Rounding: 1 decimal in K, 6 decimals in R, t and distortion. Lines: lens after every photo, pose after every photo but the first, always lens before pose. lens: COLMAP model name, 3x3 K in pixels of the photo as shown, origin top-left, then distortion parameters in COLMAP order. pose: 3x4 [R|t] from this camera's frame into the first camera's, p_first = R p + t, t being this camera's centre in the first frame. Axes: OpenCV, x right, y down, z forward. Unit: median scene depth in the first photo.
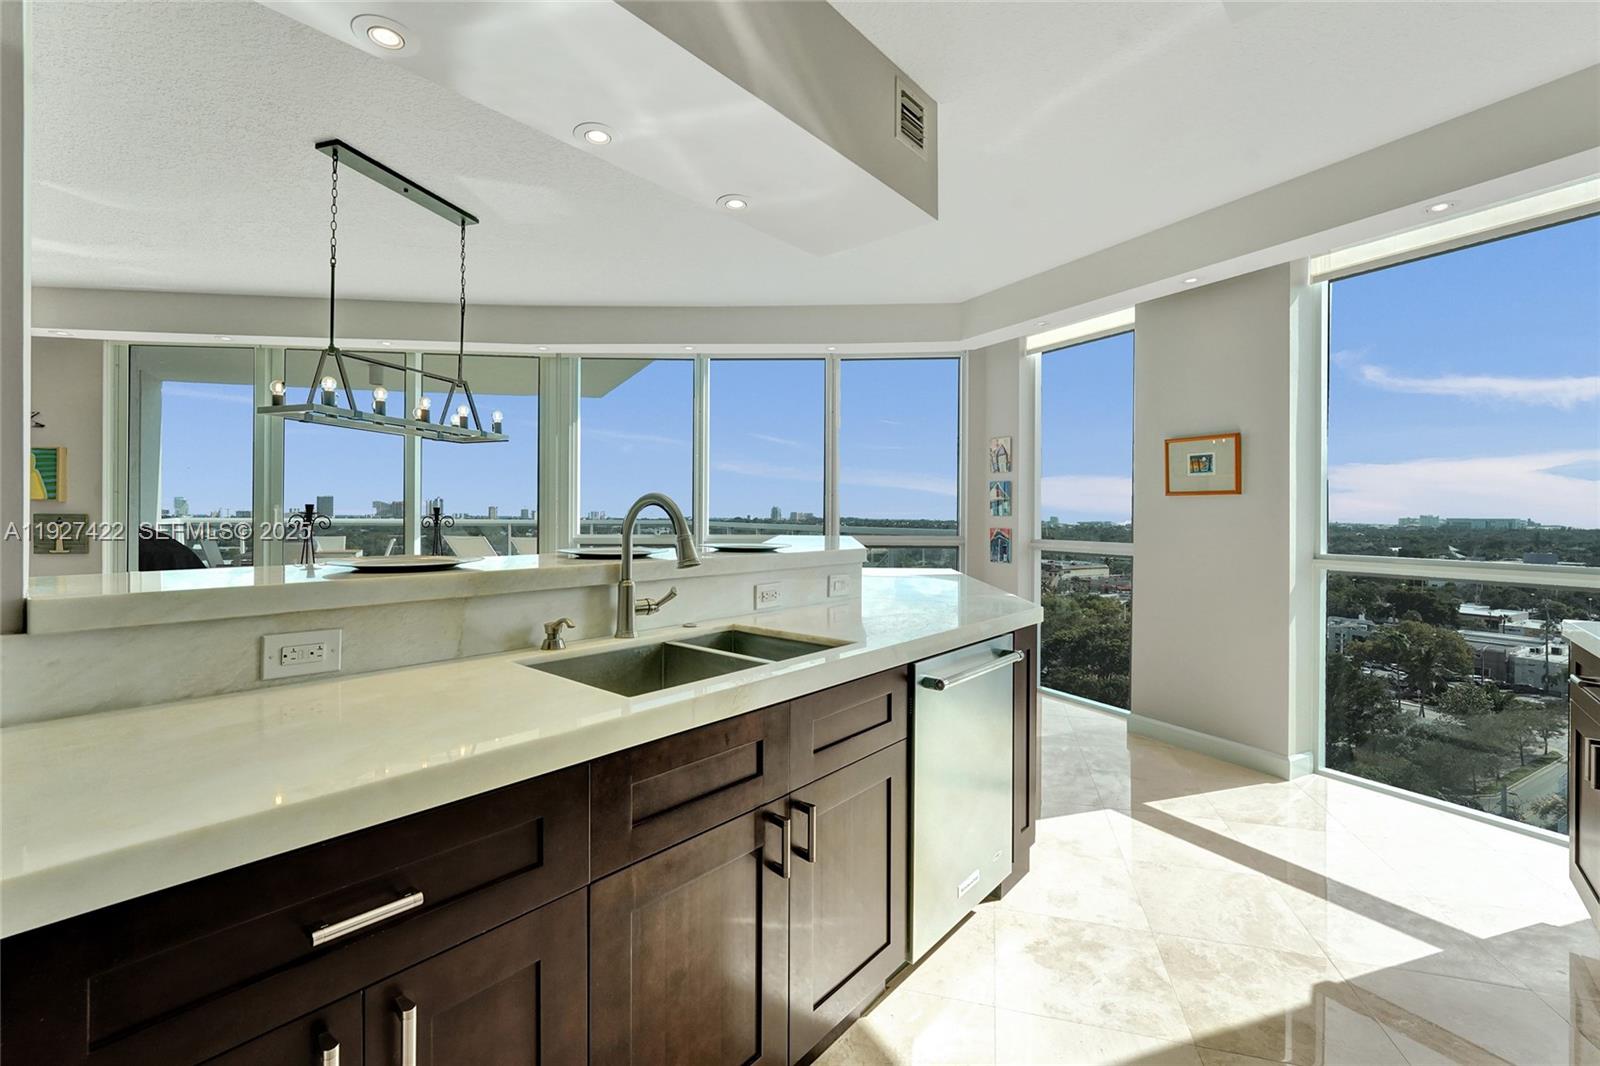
lens RADIAL K [[680.5, 0, 806.0], [0, 680.5, 516.0], [0, 0, 1]] dist [-0.002945, 0.000183]
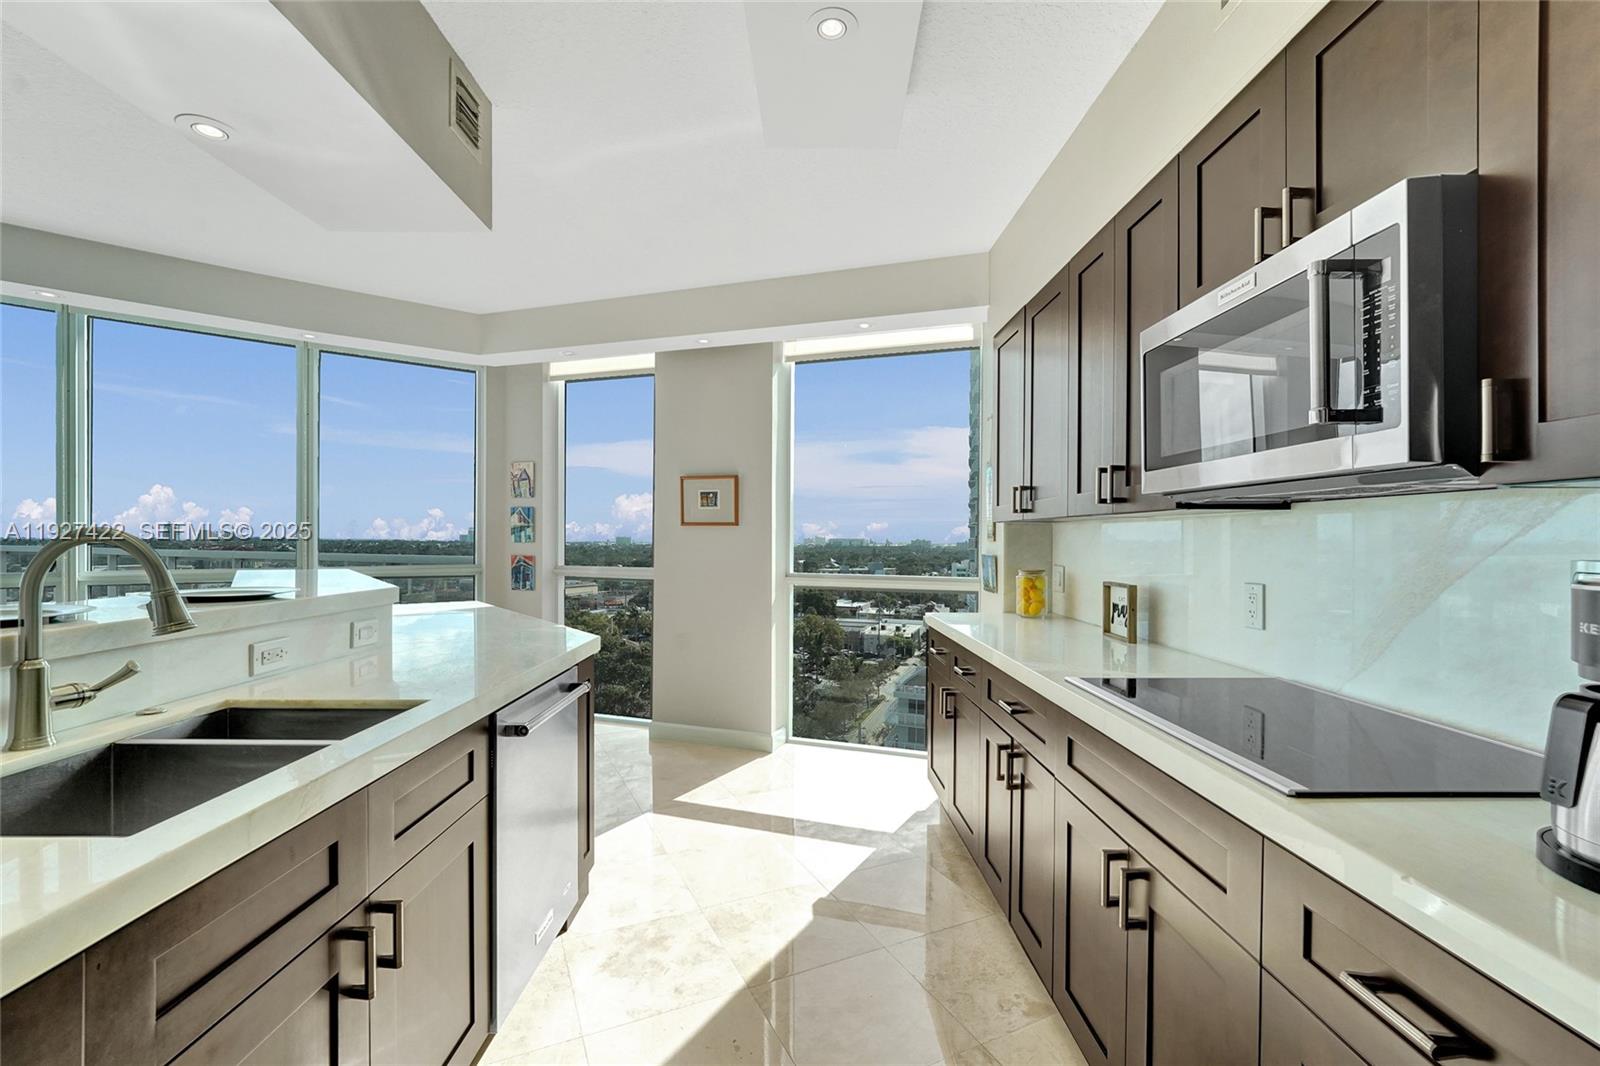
lens RADIAL K [[674.6, 0, 797.9], [0, 674.6, 545.1], [0, 0, 1]] dist [-0.003603, -0.000324]
pose [[0.758065, -0.007006, 0.652141, -0.062918], [-0.001621, 0.999919, 0.012626, -0.012491], [-0.652177, -0.010628, 0.757992, 0.016876]]
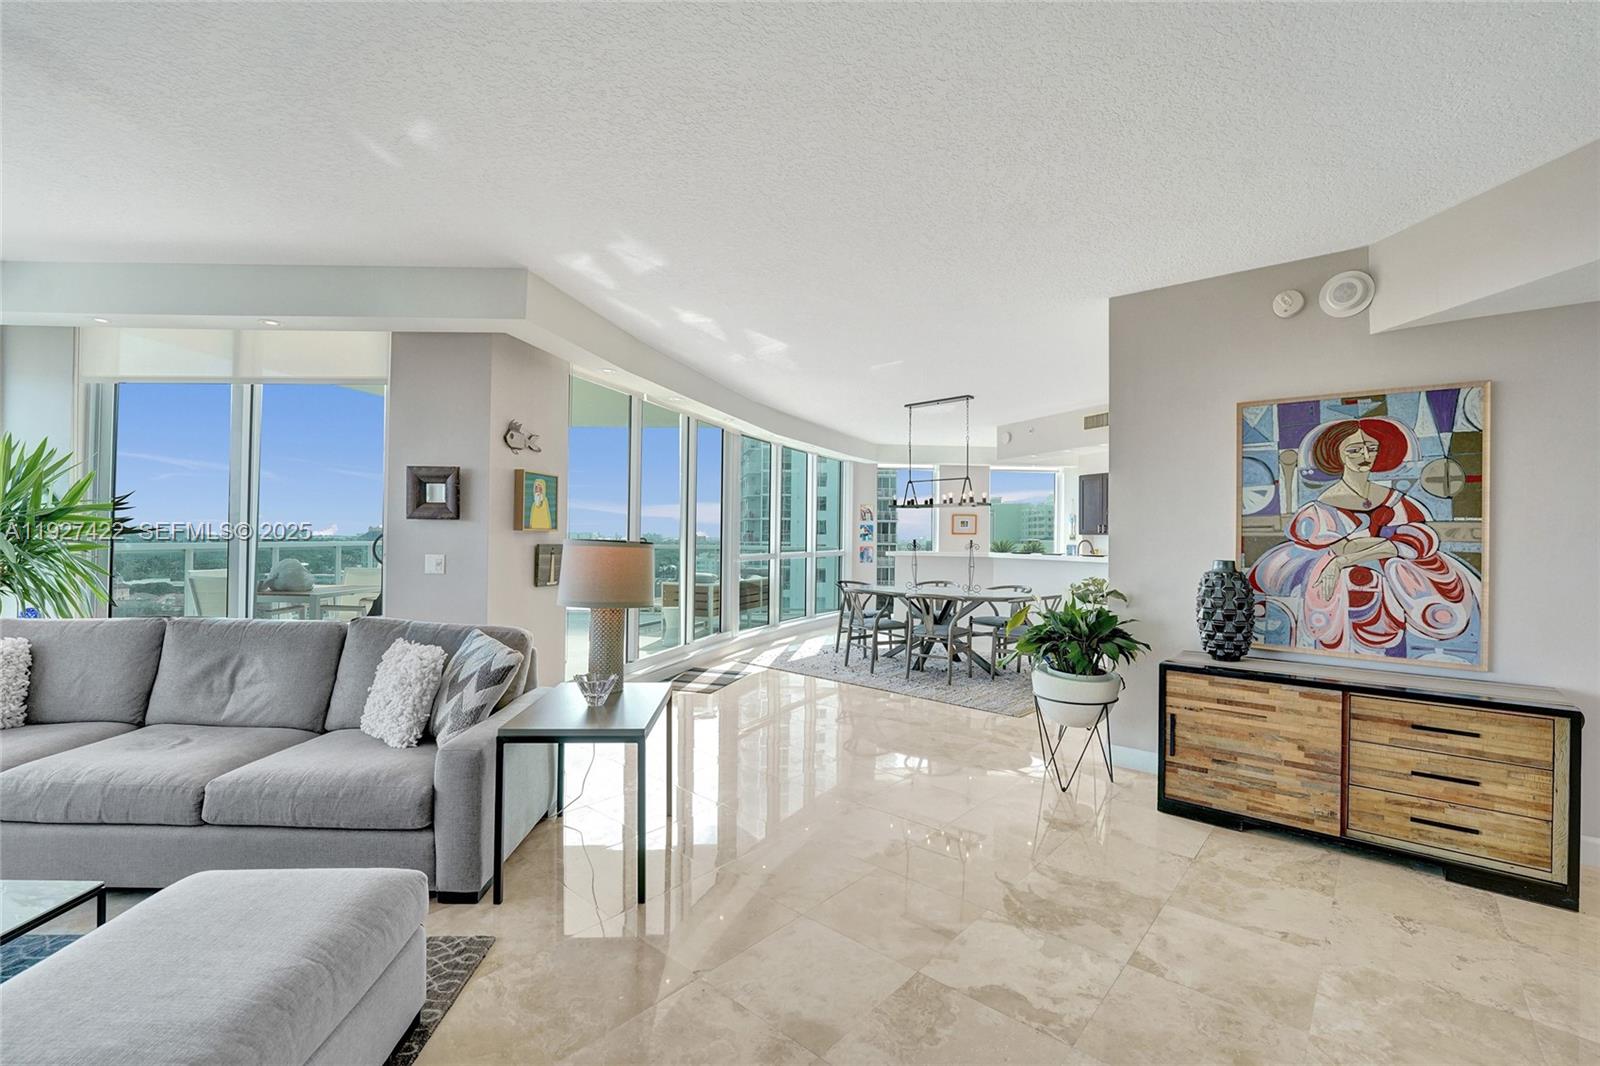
lens RADIAL K [[676.8, 0, 791.5], [0, 676.8, 530.7], [0, 0, 1]] dist [-0.028042, 0.000825]
pose [[0.460016, 0.003936, 0.887902, -2.438033], [-0.003222, 0.999991, -0.002764, -0.037039], [-0.887905, -0.001589, 0.460025, 0.310497]]
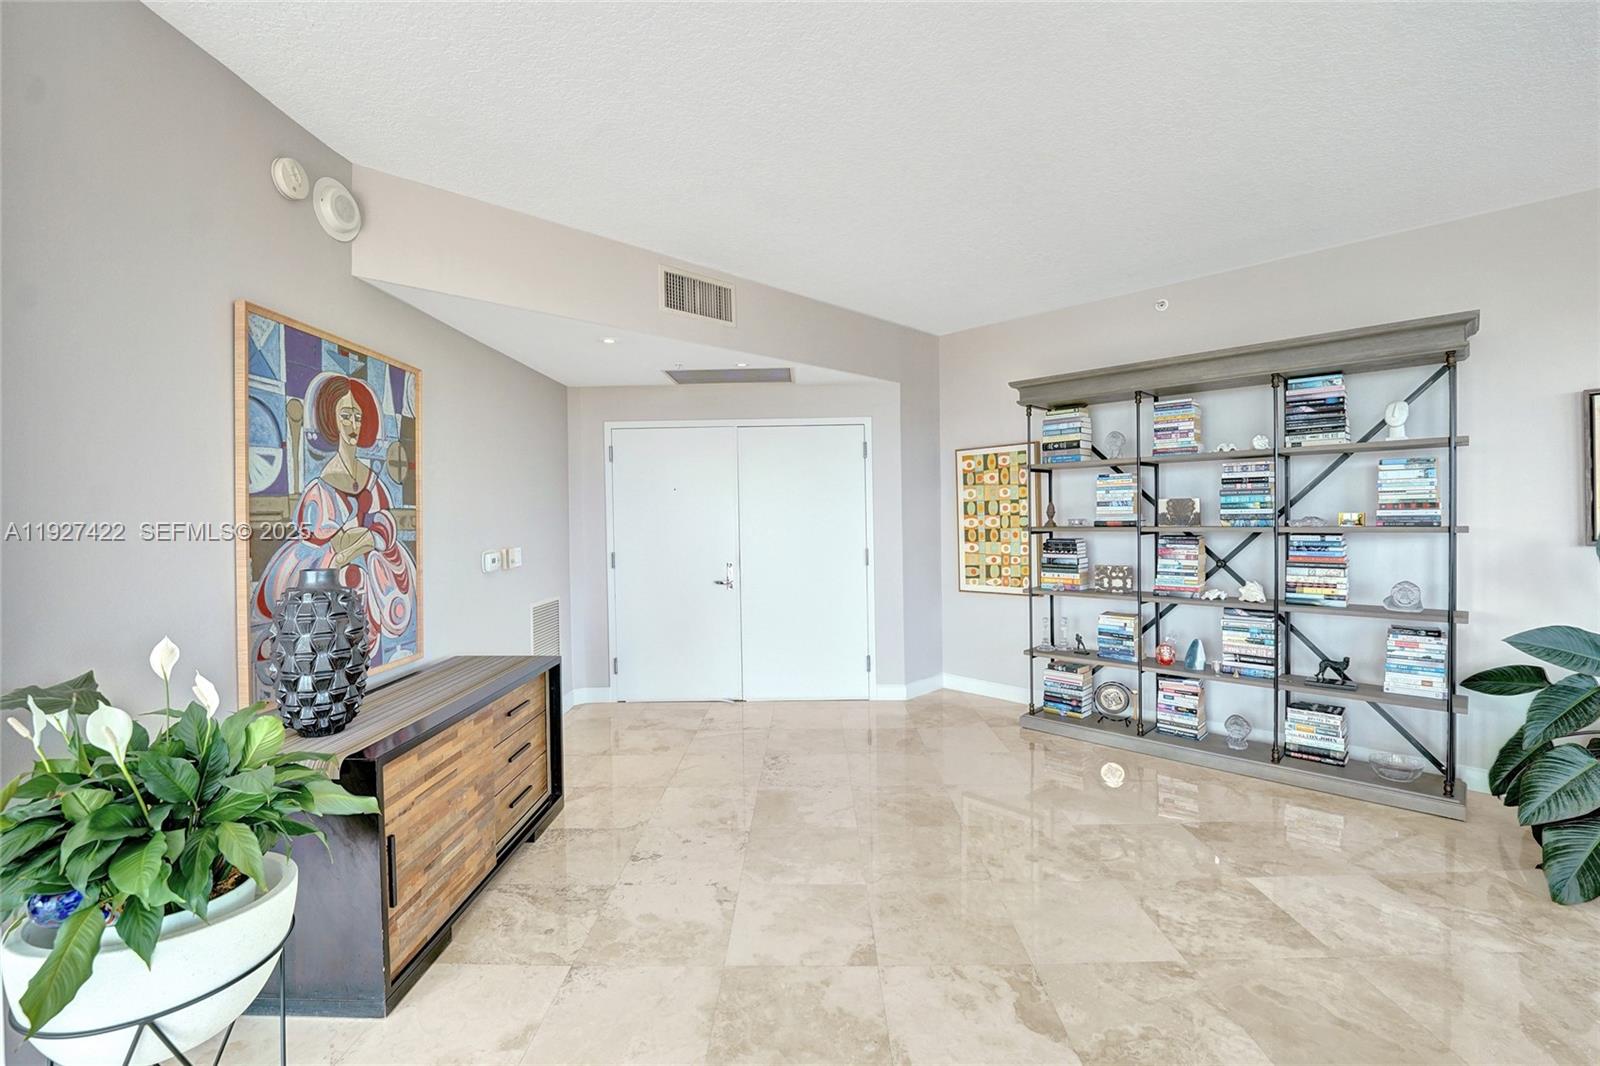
lens RADIAL K [[692.6, 0, 808.0], [0, 692.6, 524.0], [0, 0, 1]] dist [-0.021193, -0.000271]
pose [[-0.968938, 0.008227, -0.247165, -1.583879], [0.005131, 0.999900, 0.013167, -0.043982], [0.247249, 0.011489, -0.968884, 0.868952]]
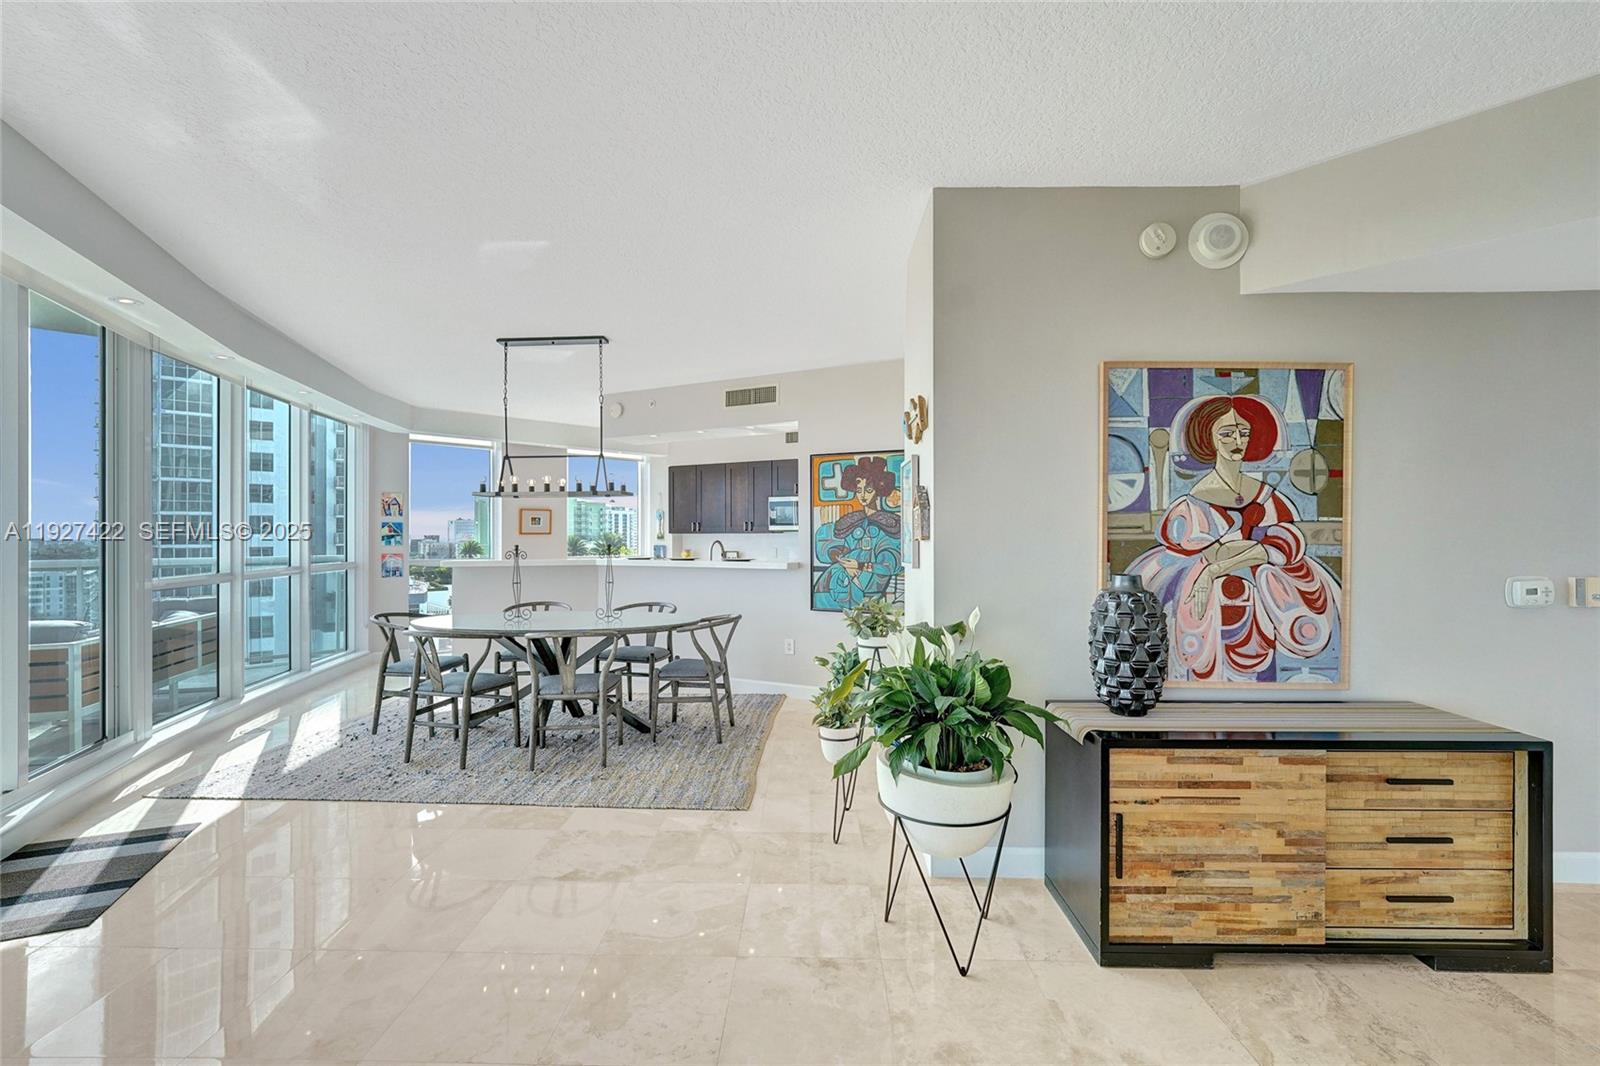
lens RADIAL K [[682.5, 0, 791.1], [0, 682.5, 536.2], [0, 0, 1]] dist [-0.005636, 0.000285]
pose [[-0.227823, -0.009101, 0.973660, -1.915659], [0.002707, 0.999947, 0.009980, -0.046366], [-0.973699, 0.004909, -0.227786, 0.688151]]
